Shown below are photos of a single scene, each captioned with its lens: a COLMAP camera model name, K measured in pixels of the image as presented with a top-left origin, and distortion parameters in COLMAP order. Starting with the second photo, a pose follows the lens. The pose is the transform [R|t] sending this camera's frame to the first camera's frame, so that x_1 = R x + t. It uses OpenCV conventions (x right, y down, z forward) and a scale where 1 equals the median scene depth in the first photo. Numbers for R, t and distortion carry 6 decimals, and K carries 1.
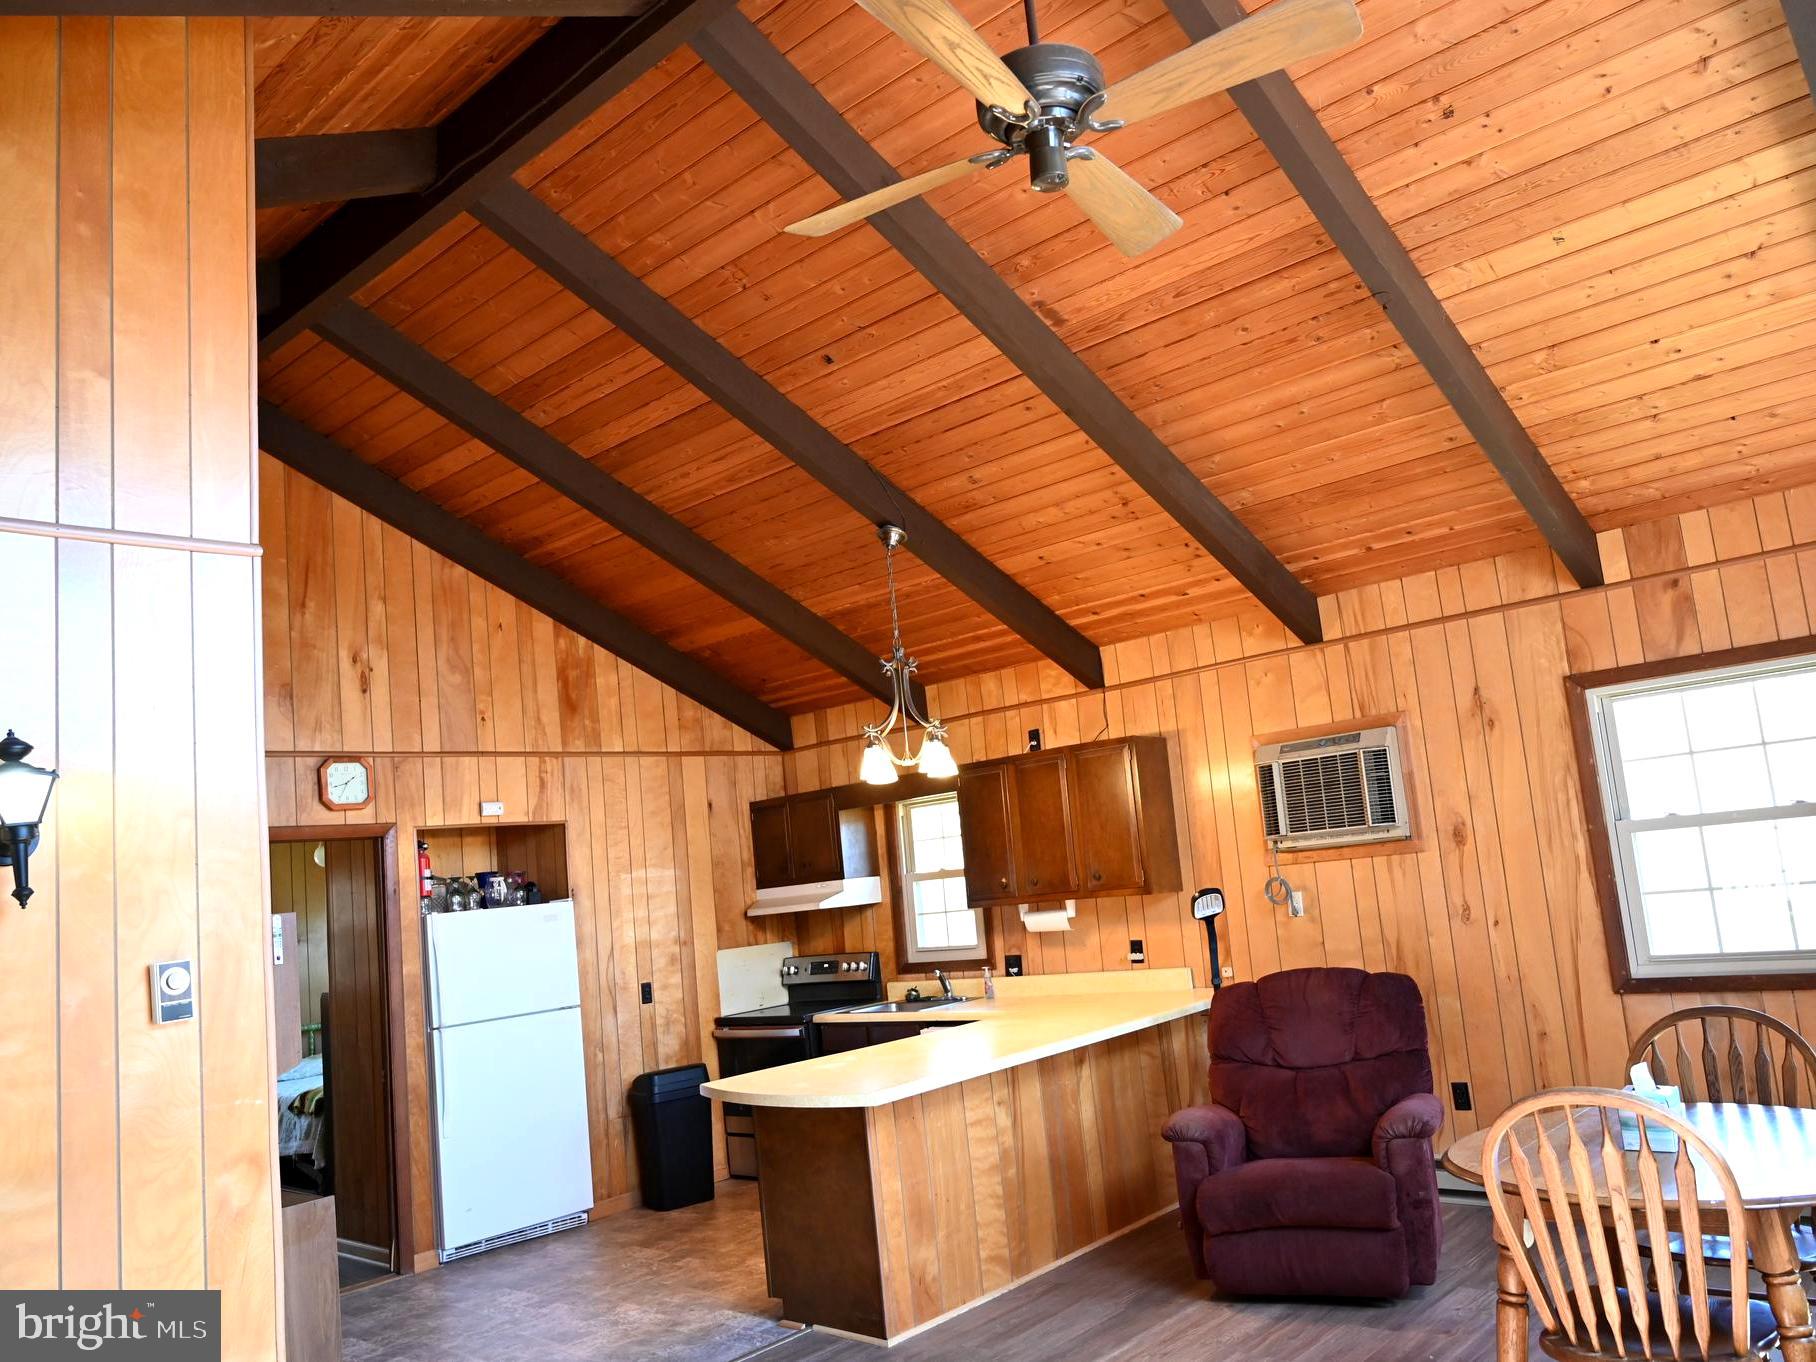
lens RADIAL K [[1383.8, 0, 905.2], [0, 1383.8, 684.5], [0, 0, 1]] dist [-0.004852, -0.001243]
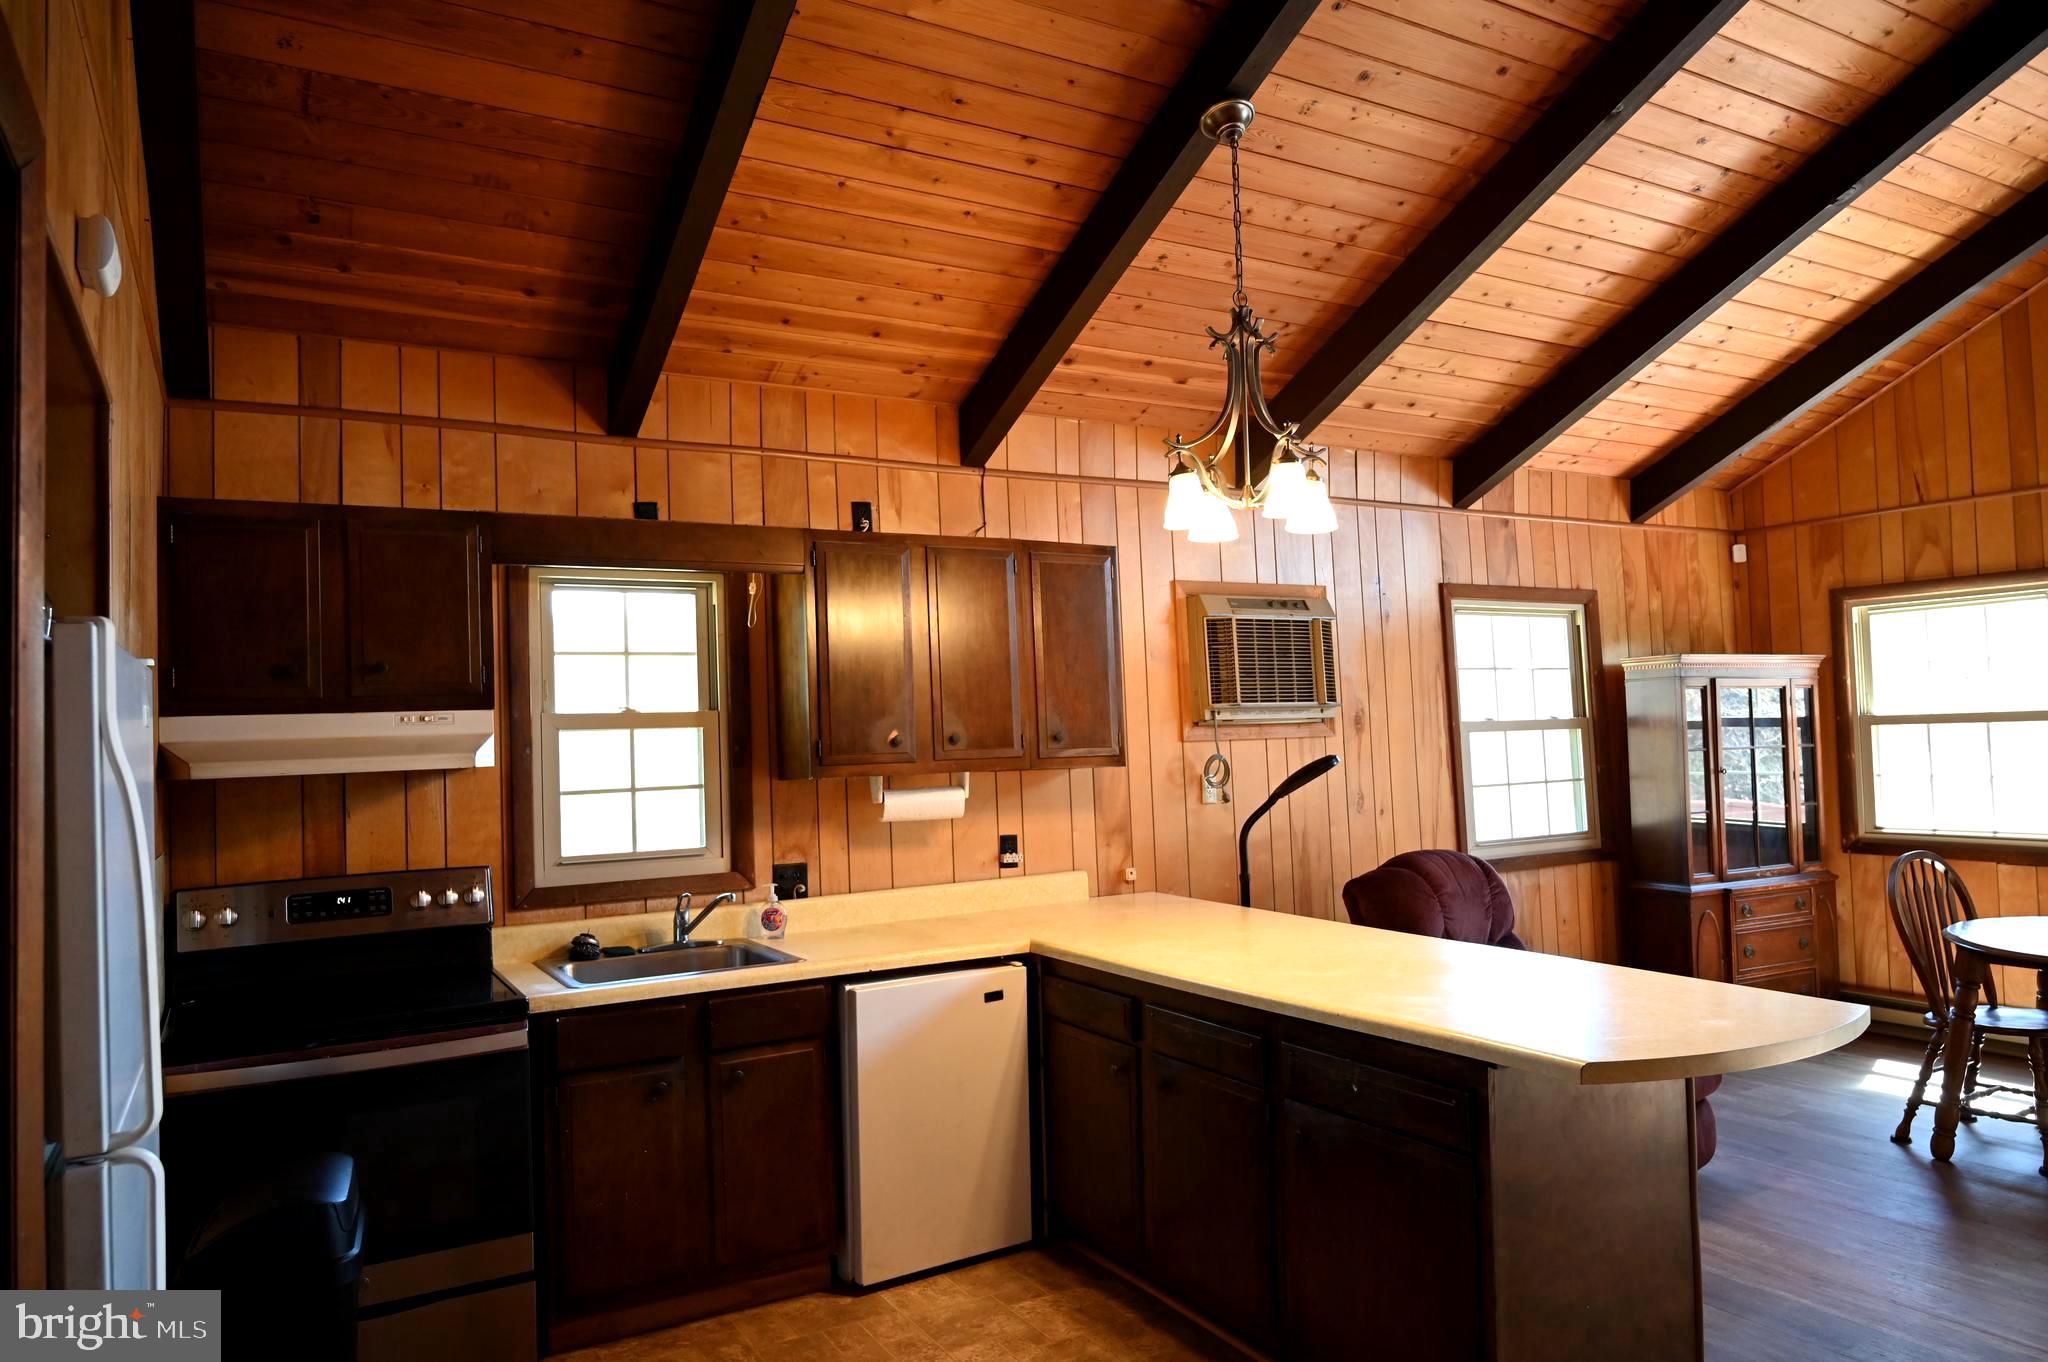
lens RADIAL K [[1355.5, 0, 1024.4], [0, 1355.5, 676.1], [0, 0, 1]] dist [-0.007147, 0.003491]
pose [[0.291798, 0.131332, 0.947421, -0.485129], [-0.140782, 0.985637, -0.093270, 0.168466], [-0.946062, -0.106164, 0.306096, 0.793037]]
